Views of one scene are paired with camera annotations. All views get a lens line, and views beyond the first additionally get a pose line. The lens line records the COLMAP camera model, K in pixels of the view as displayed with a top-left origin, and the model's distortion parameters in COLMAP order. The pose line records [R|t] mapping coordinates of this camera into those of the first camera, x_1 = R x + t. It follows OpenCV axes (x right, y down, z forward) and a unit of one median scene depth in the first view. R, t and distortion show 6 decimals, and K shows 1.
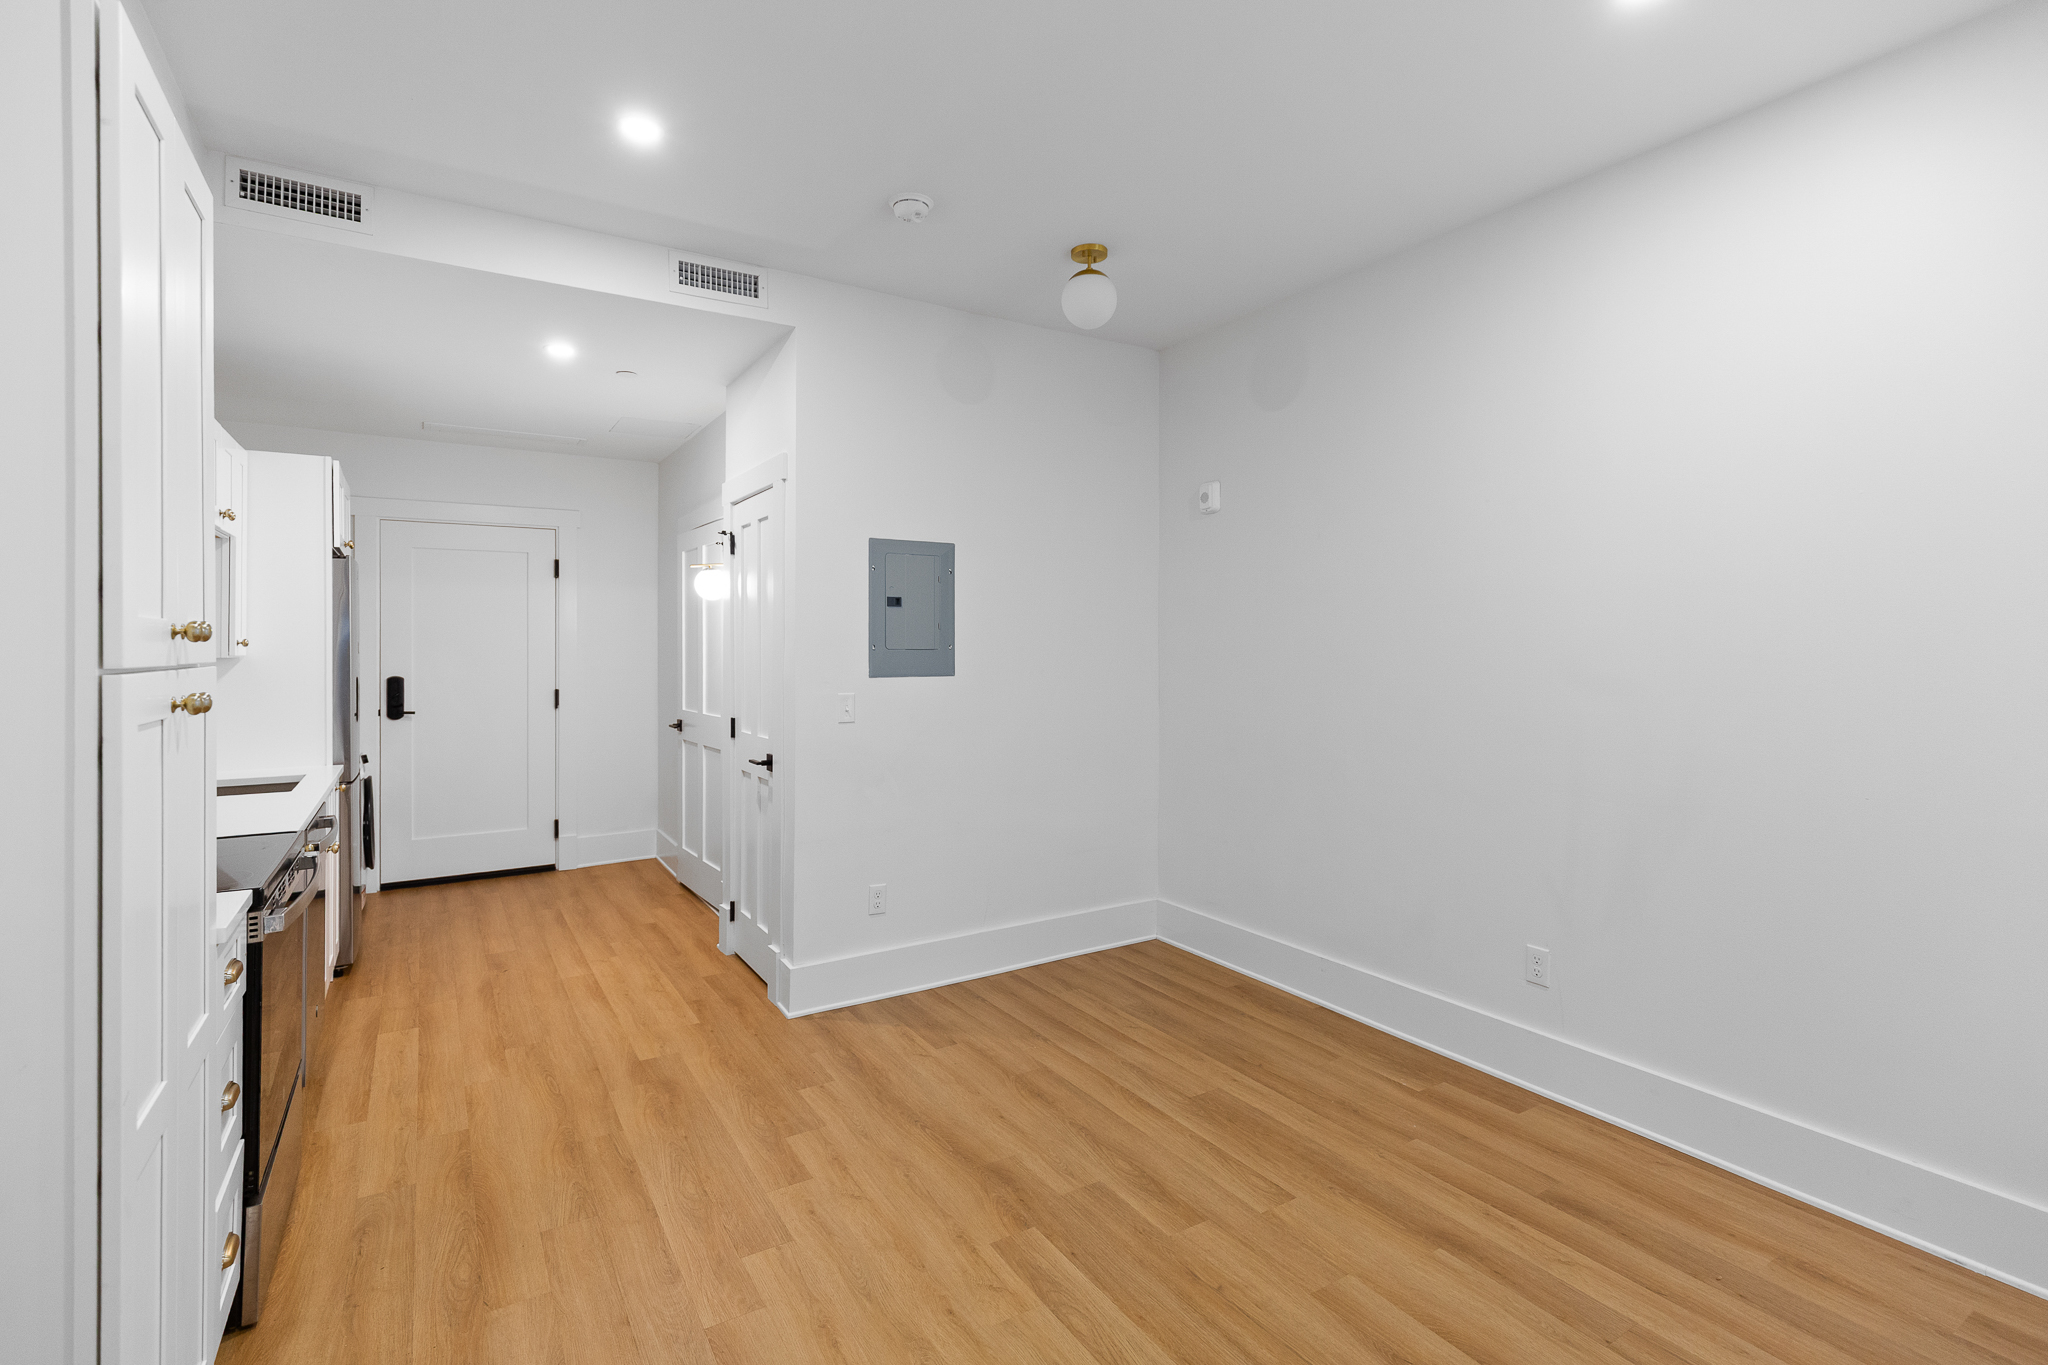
lens RADIAL K [[961.3, 0, 1008.2], [0, 961.3, 649.7], [0, 0, 1]] dist [0.013968, -0.000178]
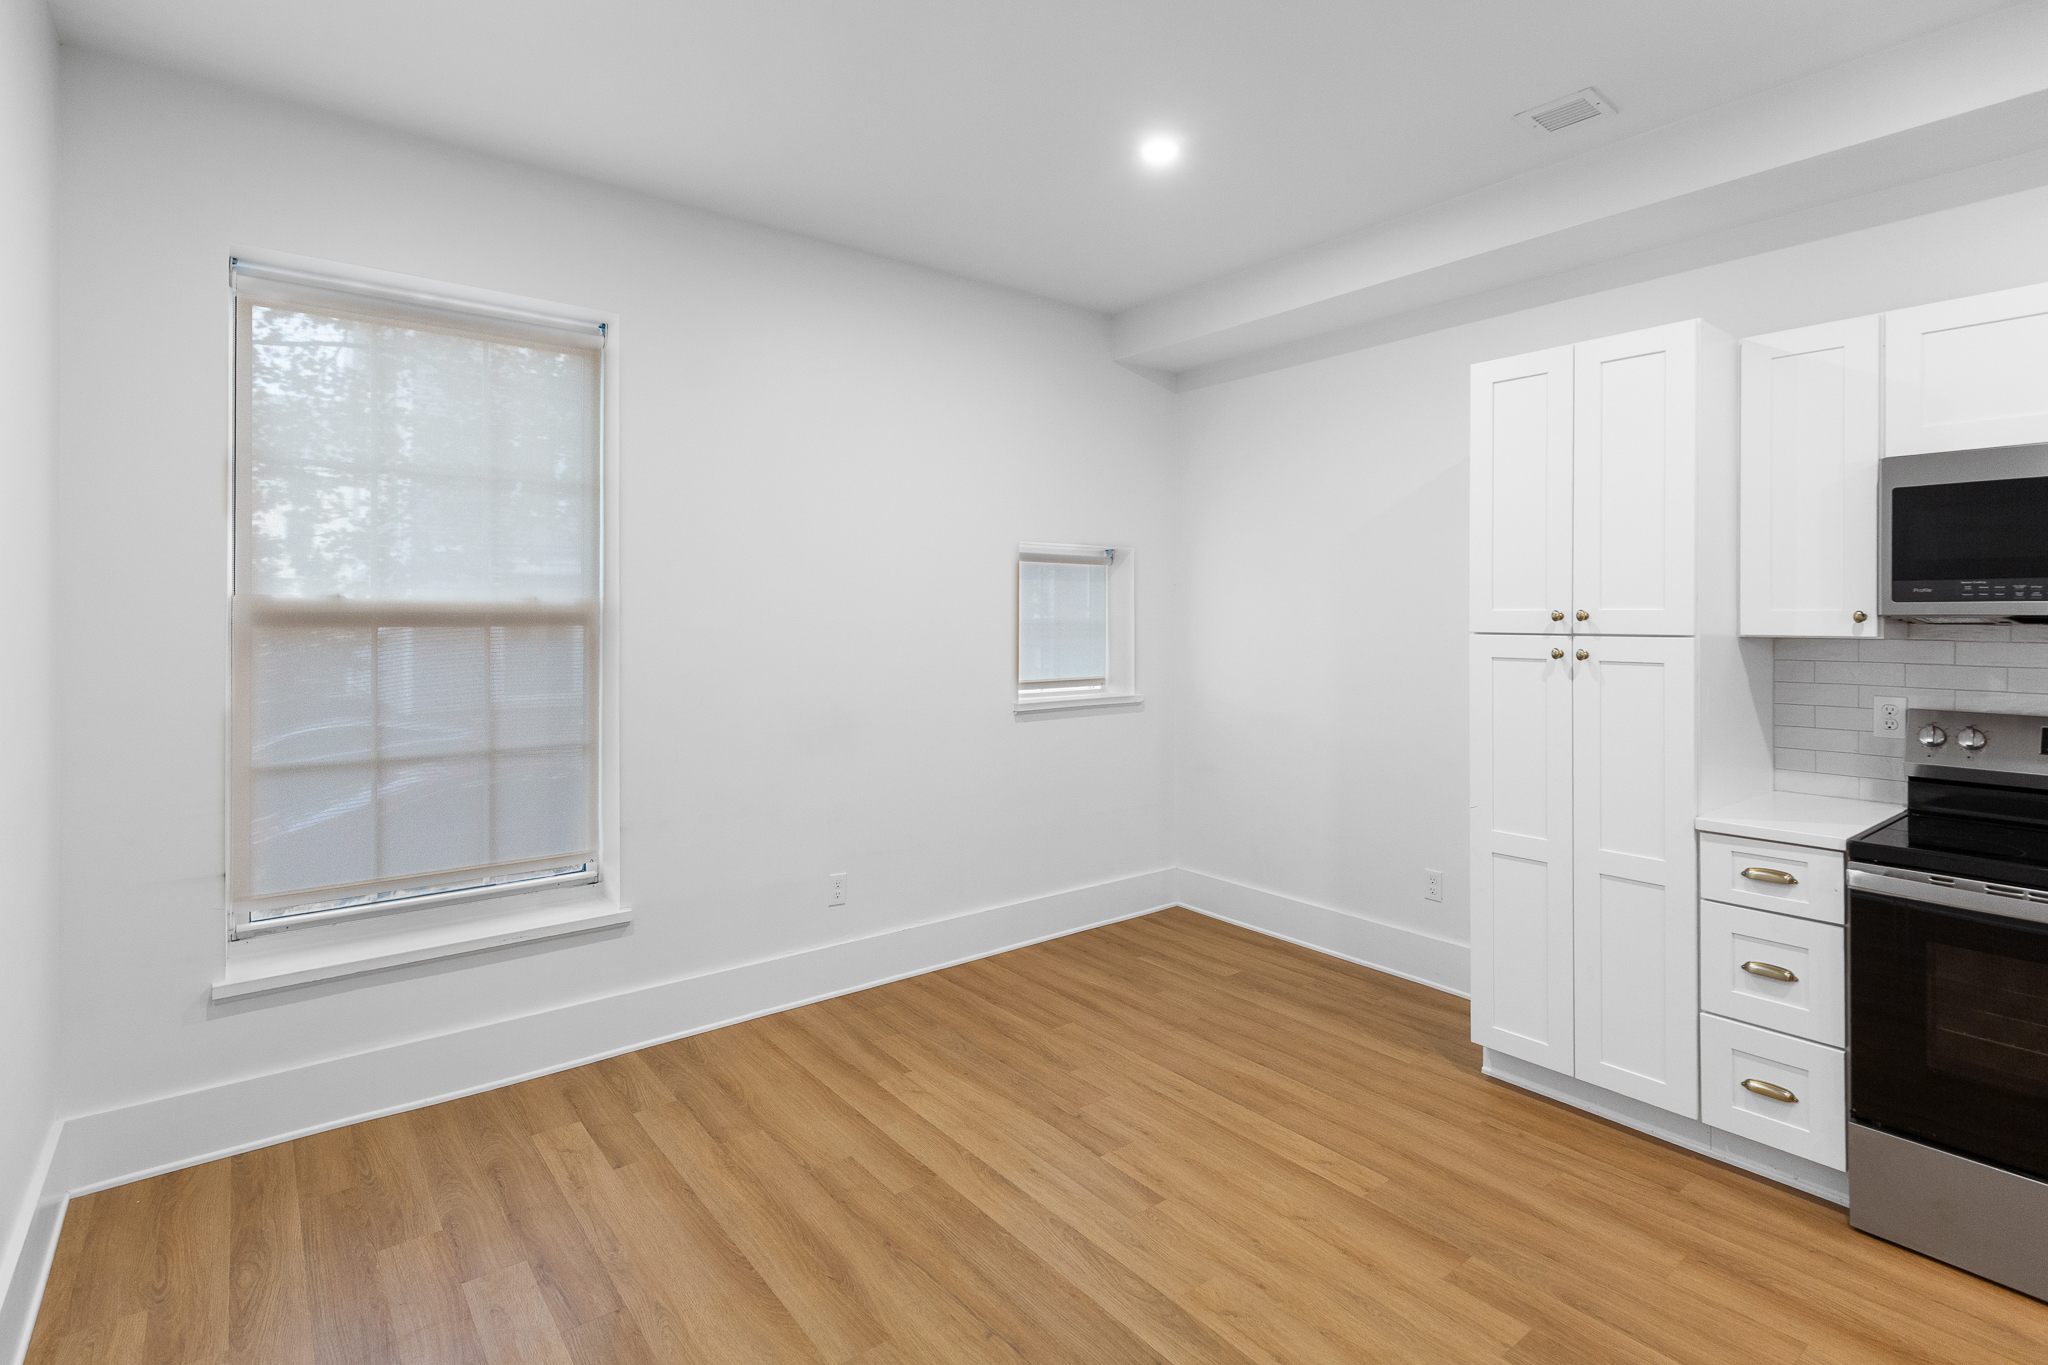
lens RADIAL K [[987.2, 0, 1029.8], [0, 987.2, 612.1], [0, 0, 1]] dist [0.014040, -0.000838]
pose [[-0.991570, -0.001347, -0.129569, 0.225256], [-0.001388, 0.999999, 0.000229, -0.010864], [0.129568, 0.000407, -0.991570, 1.432273]]
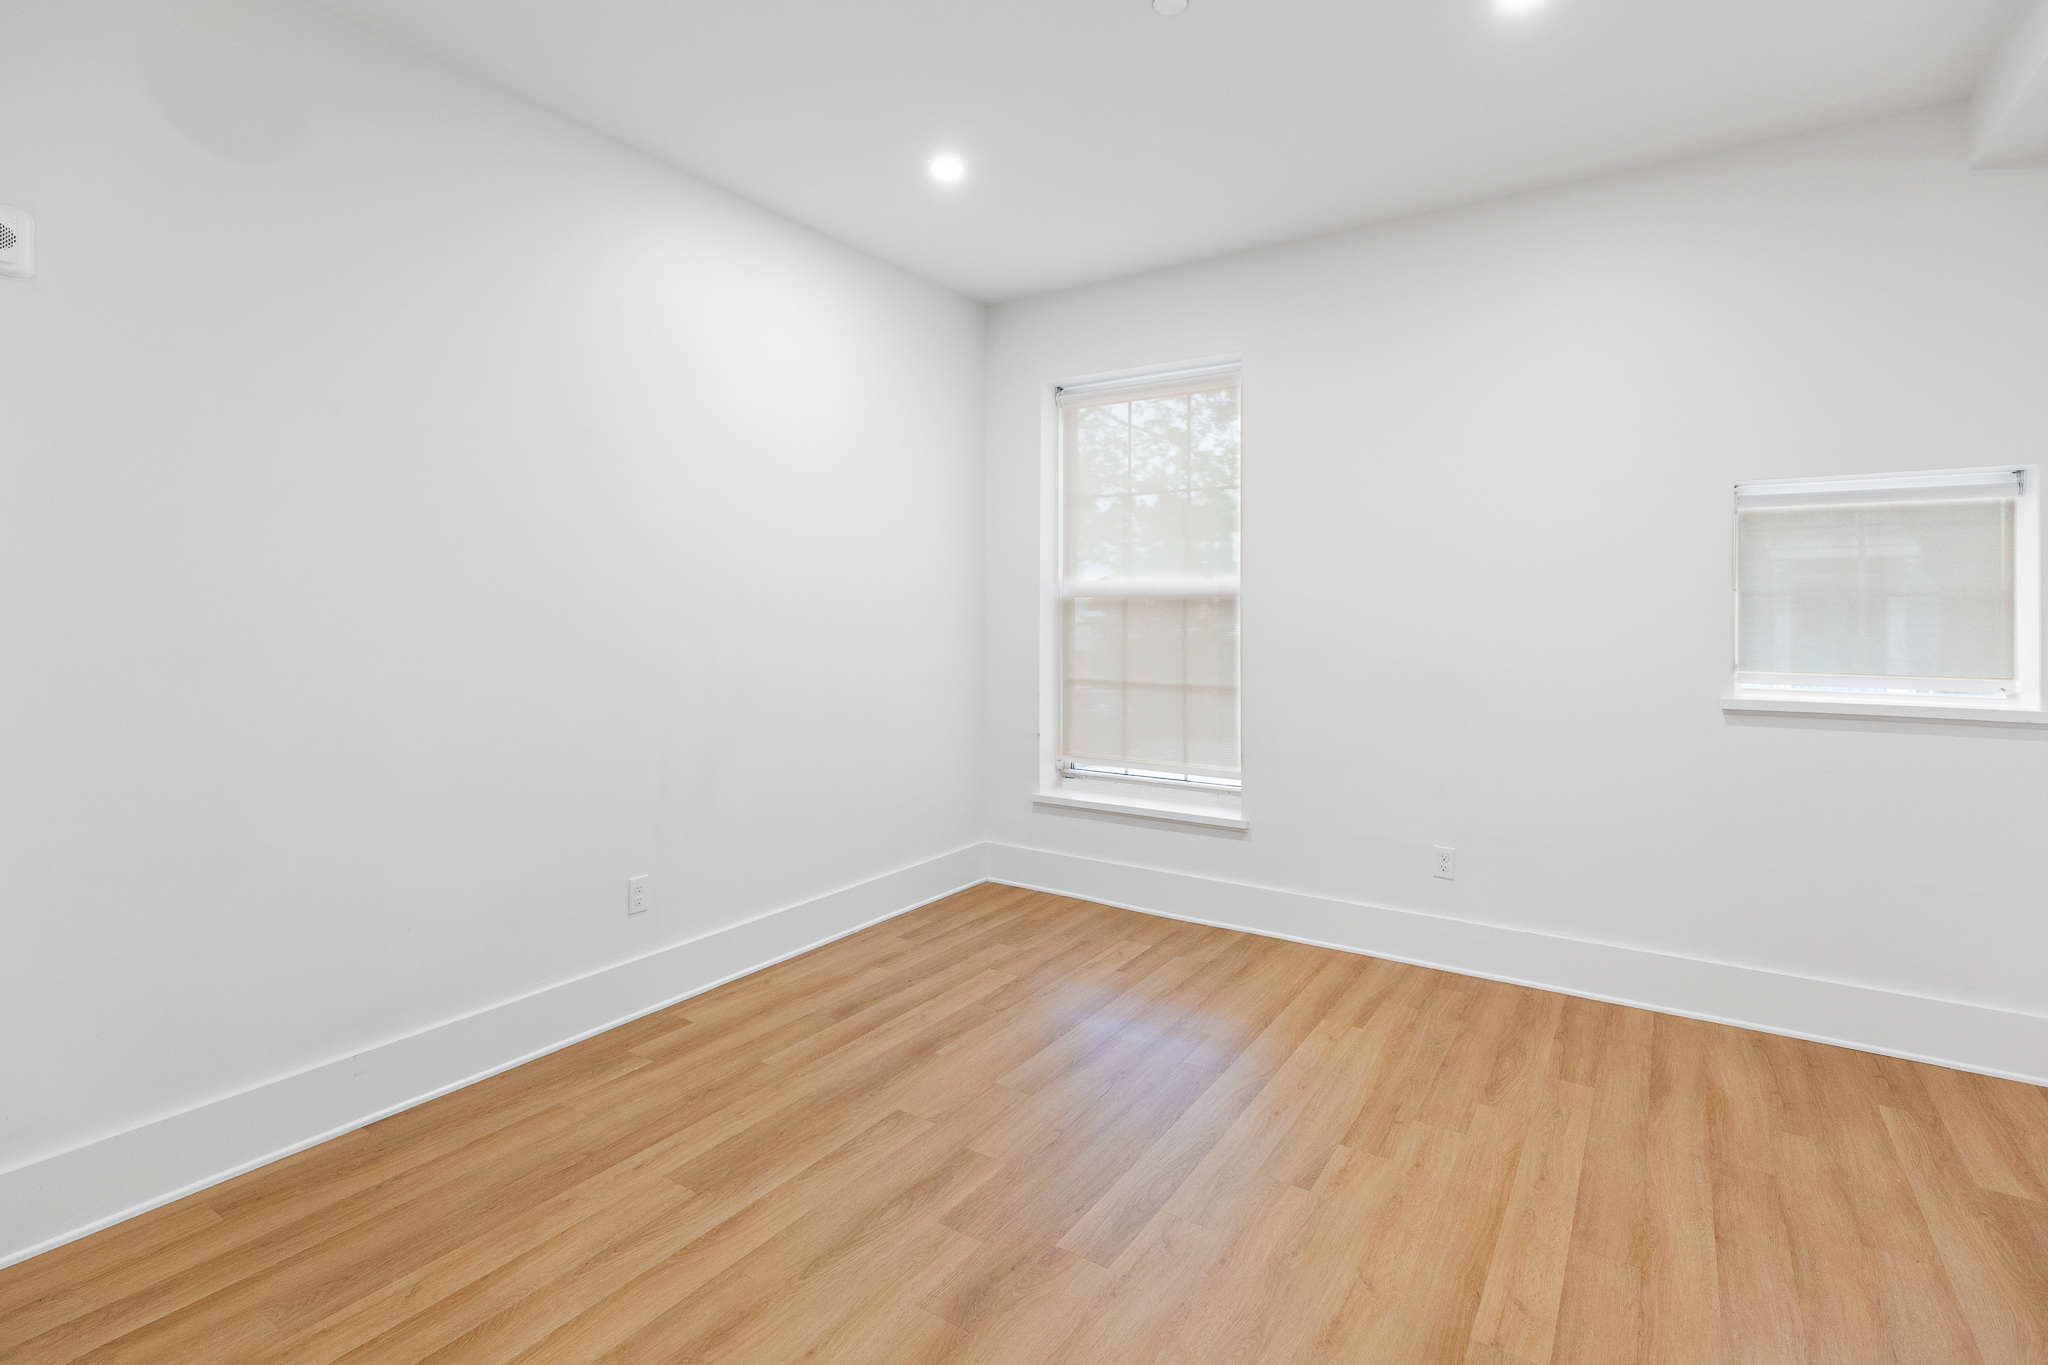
lens RADIAL K [[987.2, 0, 1029.8], [0, 987.2, 612.1], [0, 0, 1]] dist [0.014040, -0.000838]
pose [[-0.434832, -0.001353, 0.900510, -0.623153], [0.000838, 0.999998, 0.001907, 0.025814], [-0.900511, 0.001584, -0.434830, 1.152567]]
